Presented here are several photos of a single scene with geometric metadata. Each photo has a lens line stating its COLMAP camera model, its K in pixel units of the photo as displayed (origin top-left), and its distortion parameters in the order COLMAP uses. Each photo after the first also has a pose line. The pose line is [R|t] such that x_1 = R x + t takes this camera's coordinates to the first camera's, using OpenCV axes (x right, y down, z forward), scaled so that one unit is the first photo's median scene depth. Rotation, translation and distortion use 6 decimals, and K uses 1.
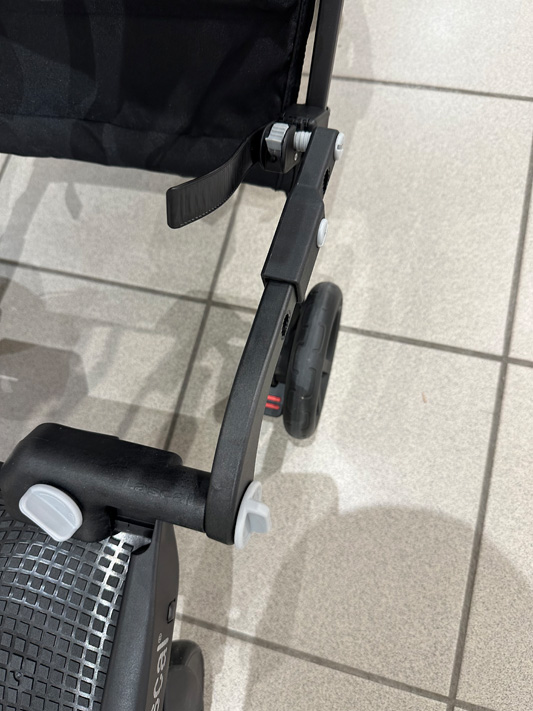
lens RADIAL K [[550.3, 0, 266.5], [0, 550.3, 355.5], [0, 0, 1]] dist [0.025529, -0.080867]
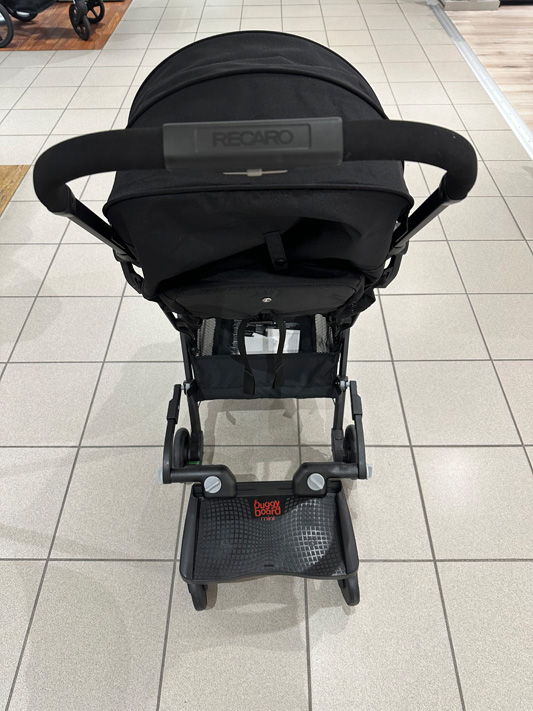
lens RADIAL K [[499.3, 0, 263.4], [0, 499.3, 364.8], [0, 0, 1]] dist [-0.000072, -0.006217]
pose [[0.963992, -0.080278, 0.253524, -0.929149], [0.183853, 0.889995, -0.417261, 0.562233], [-0.192138, 0.448848, 0.872708, -1.305901]]
